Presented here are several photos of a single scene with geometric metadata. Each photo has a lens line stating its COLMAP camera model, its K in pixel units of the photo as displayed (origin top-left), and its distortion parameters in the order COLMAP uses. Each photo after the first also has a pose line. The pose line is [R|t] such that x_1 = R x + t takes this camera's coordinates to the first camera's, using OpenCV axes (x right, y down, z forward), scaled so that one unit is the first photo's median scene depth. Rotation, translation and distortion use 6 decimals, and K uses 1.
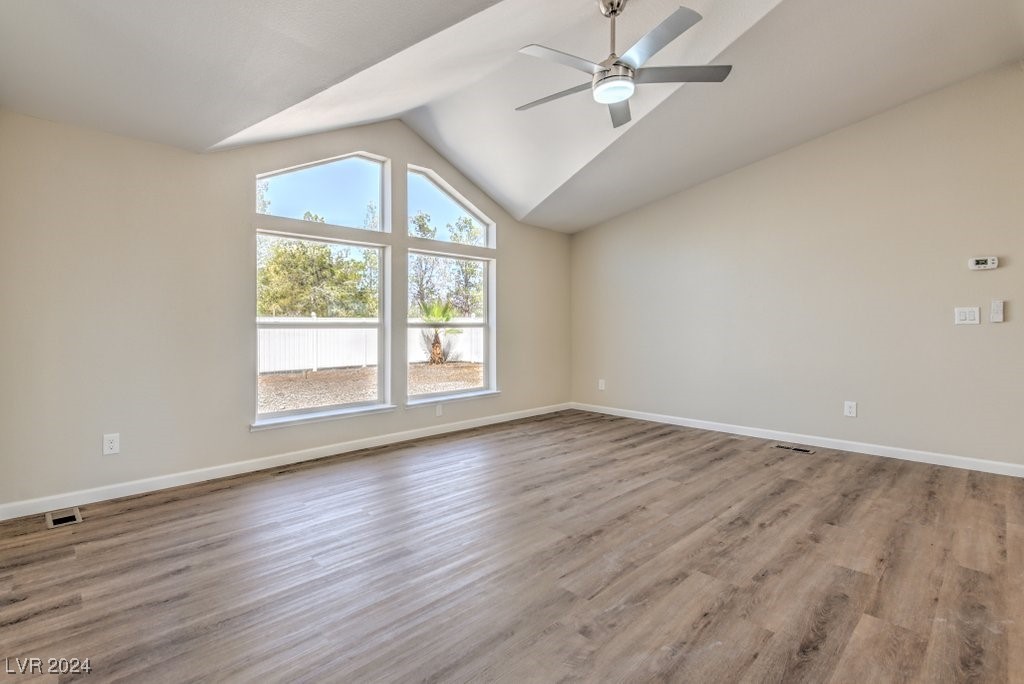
lens RADIAL K [[470.3, 0, 478.2], [0, 470.3, 319.0], [0, 0, 1]] dist [0.010939, -0.008132]
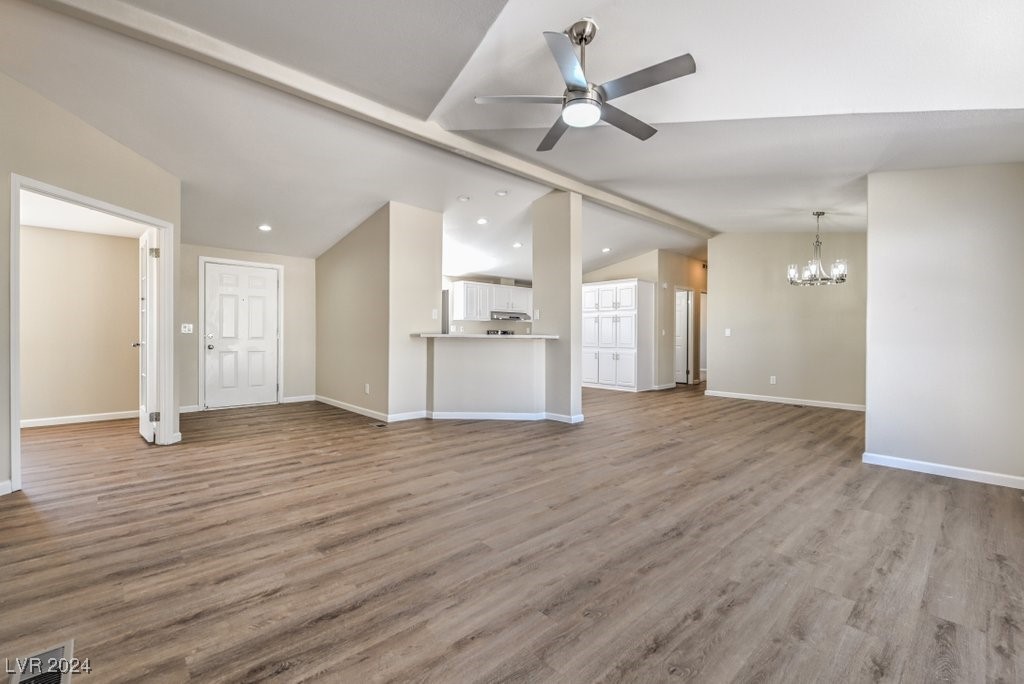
lens RADIAL K [[441.3, 0, 512.0], [0, 441.3, 342.0], [0, 0, 1]] dist [0.012402, -0.005600]
pose [[-0.999749, -0.004066, -0.022019, 0.377562], [-0.004043, 0.999991, -0.001104, 0.022669], [0.022023, -0.001015, -0.999757, 1.628697]]
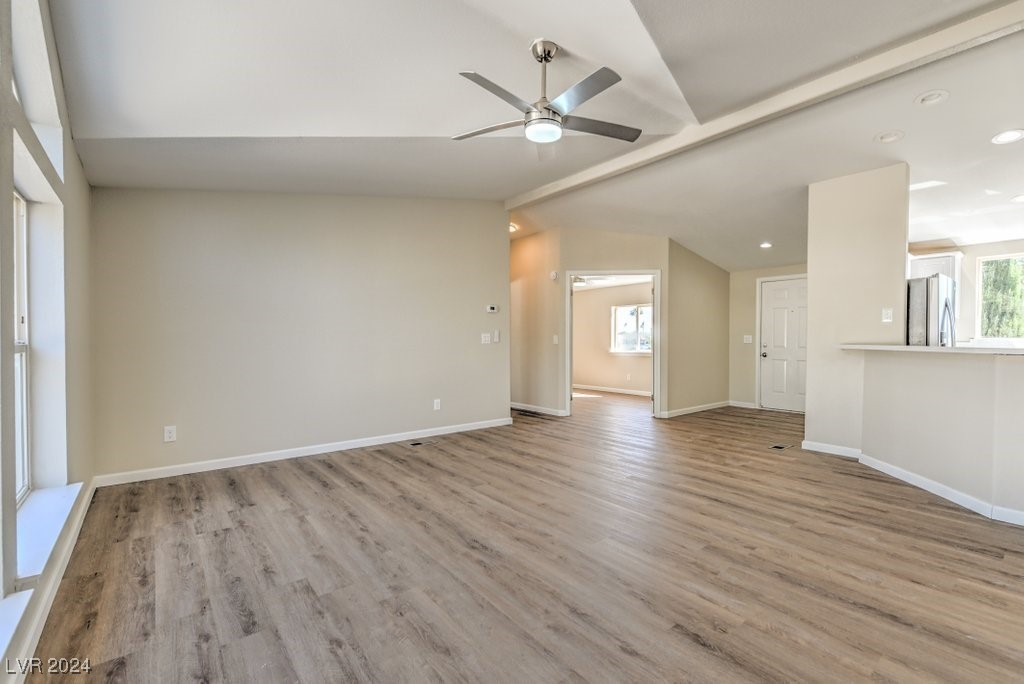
lens RADIAL K [[452.2, 0, 528.0], [0, 452.2, 341.1], [0, 0, 1]] dist [0.023131, -0.010573]
pose [[0.042431, 0.000086, 0.999099, -0.627351], [-0.017427, 0.999848, 0.000654, -0.001416], [-0.998947, -0.017440, 0.042426, 0.812116]]
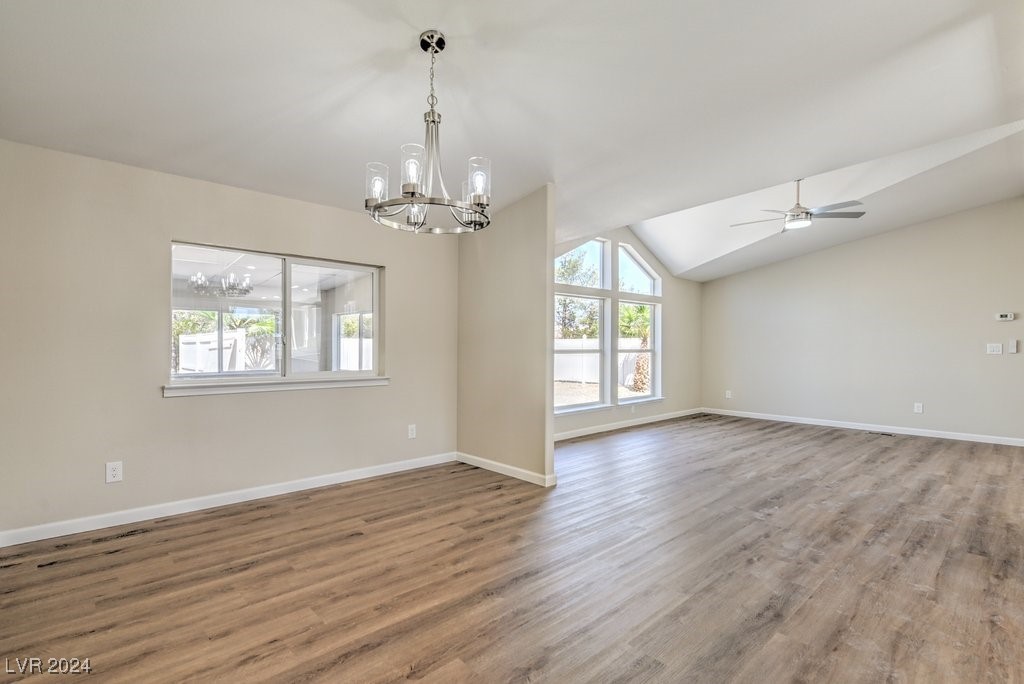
lens RADIAL K [[479.4, 0, 512.0], [0, 479.4, 342.0], [0, 0, 1]] dist [0.036665, -0.018446]
pose [[0.999831, 0.006174, 0.017312, -0.676687], [-0.006311, 0.999949, 0.007887, -0.034452], [-0.017263, -0.007995, 0.999819, -0.674881]]
